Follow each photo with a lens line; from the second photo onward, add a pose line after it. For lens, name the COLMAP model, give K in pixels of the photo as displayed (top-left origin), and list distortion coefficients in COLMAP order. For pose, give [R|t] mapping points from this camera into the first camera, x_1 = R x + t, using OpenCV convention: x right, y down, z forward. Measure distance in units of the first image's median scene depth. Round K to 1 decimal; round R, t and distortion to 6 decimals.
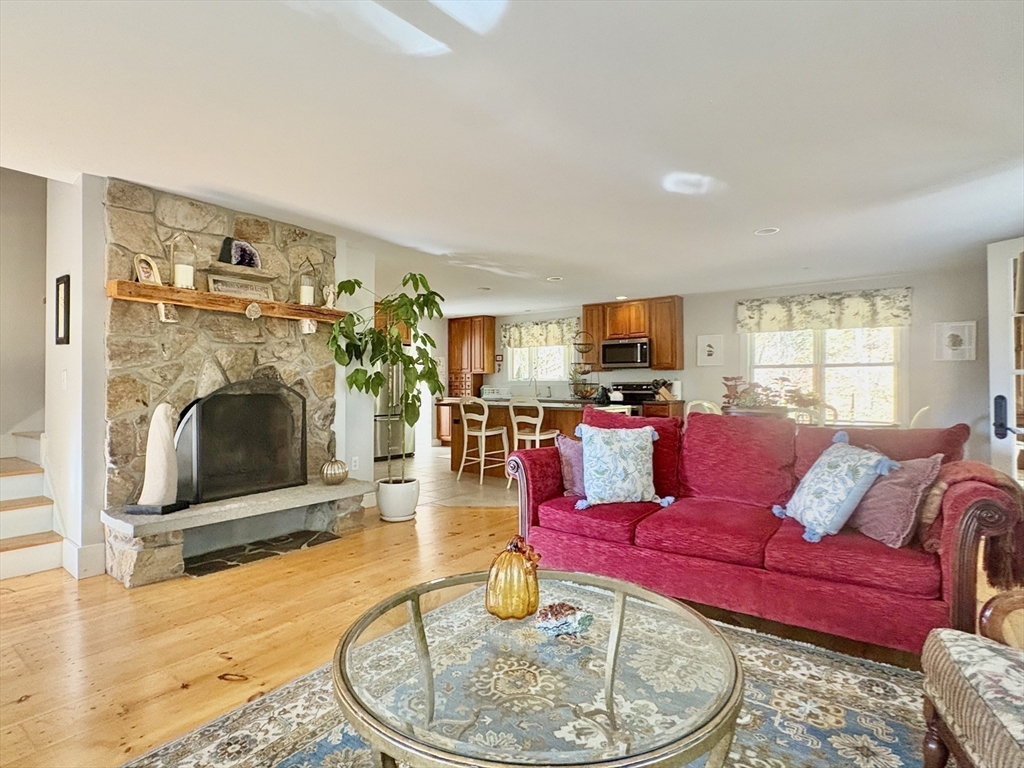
lens RADIAL K [[541.1, 0, 512.5], [0, 541.1, 385.3], [0, 0, 1]] dist [0.004112, -0.000687]
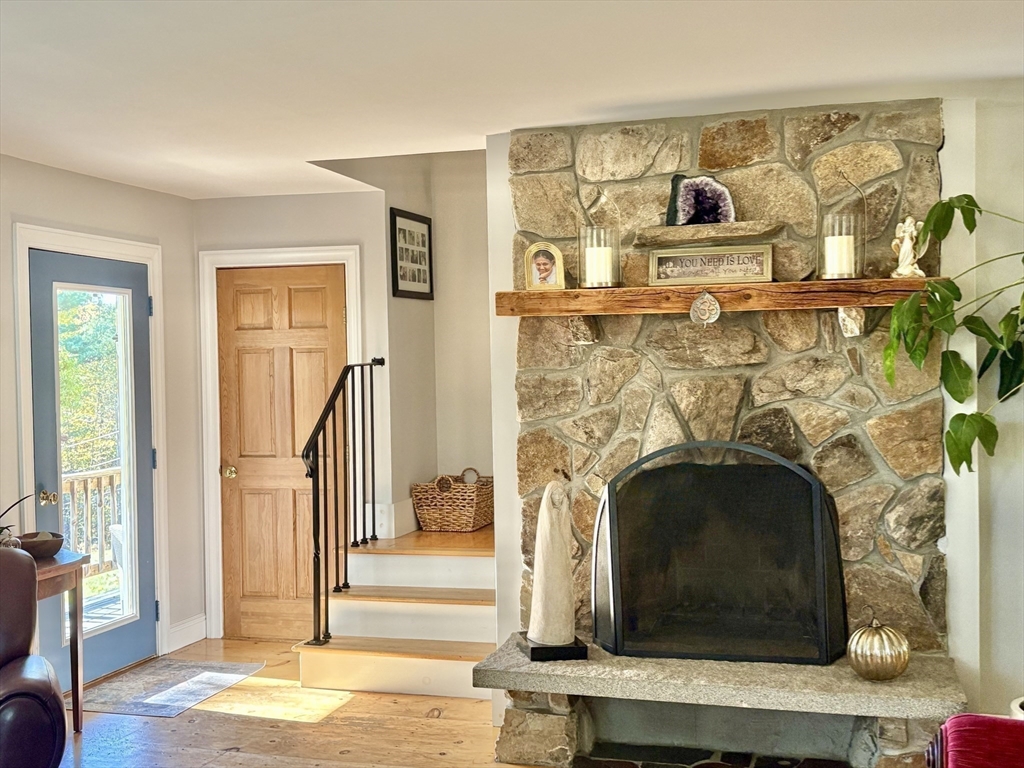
lens RADIAL K [[1167.1, 0, 491.5], [0, 1167.1, 400.0], [0, 0, 1]] dist [0.095894, 0.000000]
pose [[0.348246, 0.021412, -0.937159, 0.433184], [0.018816, 0.999378, 0.029826, -0.074770], [0.937214, -0.028021, 0.347626, 0.351640]]
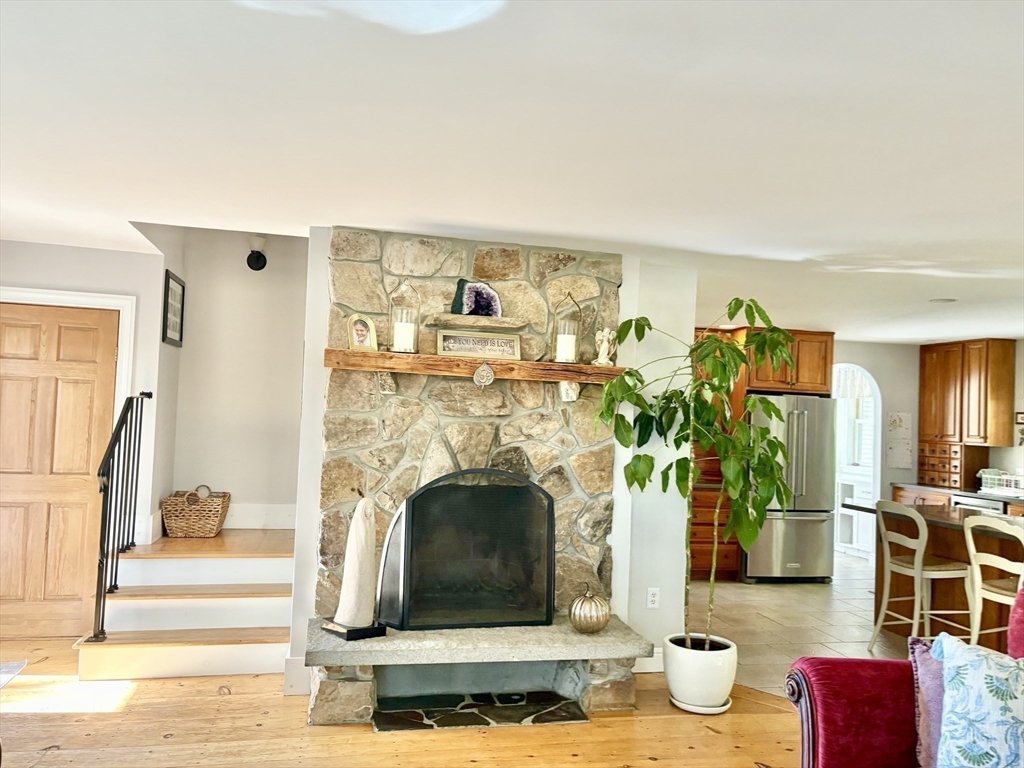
lens RADIAL K [[798.1, 0, 502.4], [0, 798.1, 386.2], [0, 0, 1]] dist [0.043662, -0.033580]
pose [[0.764265, 0.006279, -0.644872, 0.204906], [-0.038871, 0.998583, -0.036344, -0.071792], [0.643730, 0.052844, 0.763426, 0.161381]]
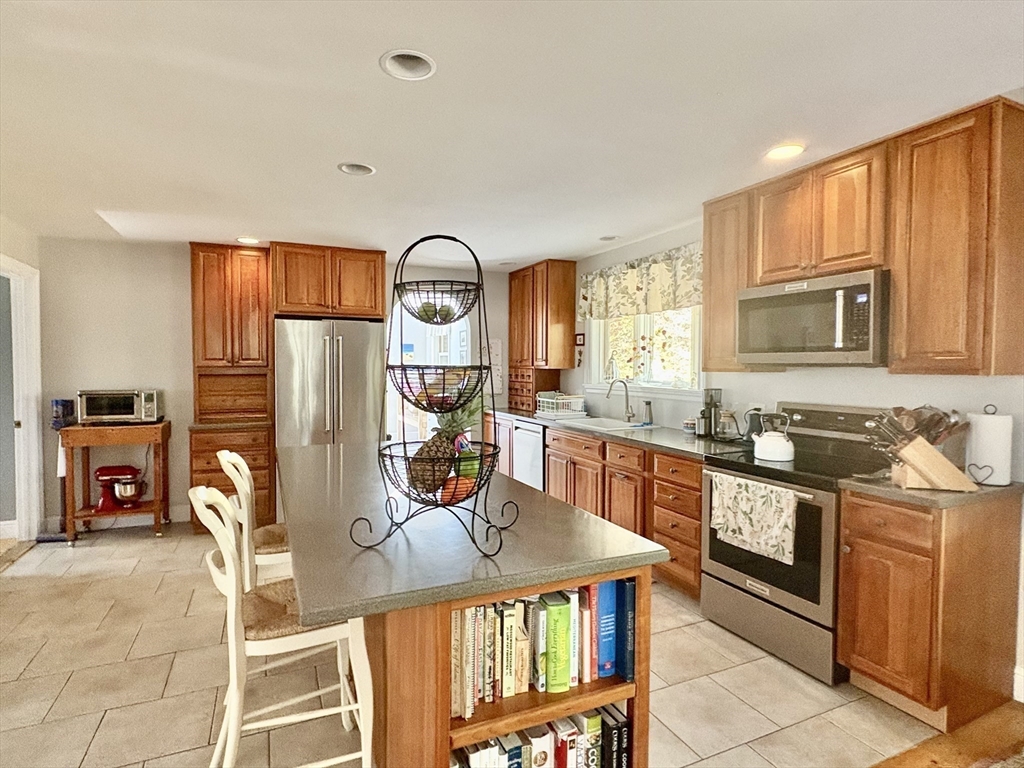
lens RADIAL K [[541.1, 0, 520.8], [0, 541.1, 386.2], [0, 0, 1]] dist [0.004112, -0.000687]
pose [[0.879116, 0.024270, -0.475990, 0.381925], [-0.005252, 0.999135, 0.041244, -0.057020], [0.476579, -0.033758, 0.878483, 1.094641]]
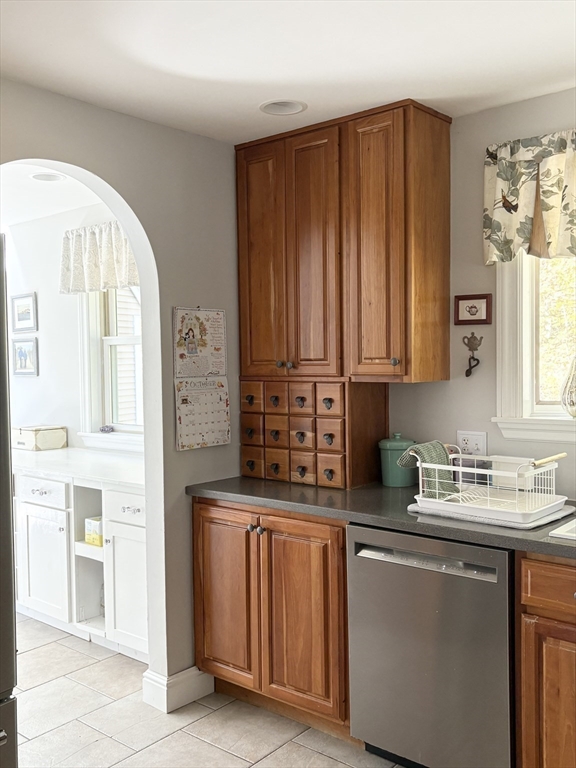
lens RADIAL K [[722.2, 0, 286.1], [0, 722.2, 382.4], [0, 0, 1]] dist [0.060651, 0.000000]
pose [[0.998205, -0.009652, -0.059103, -0.176875], [0.011883, 0.999226, 0.037506, -0.071390], [0.058695, -0.038141, 0.997547, 1.519909]]
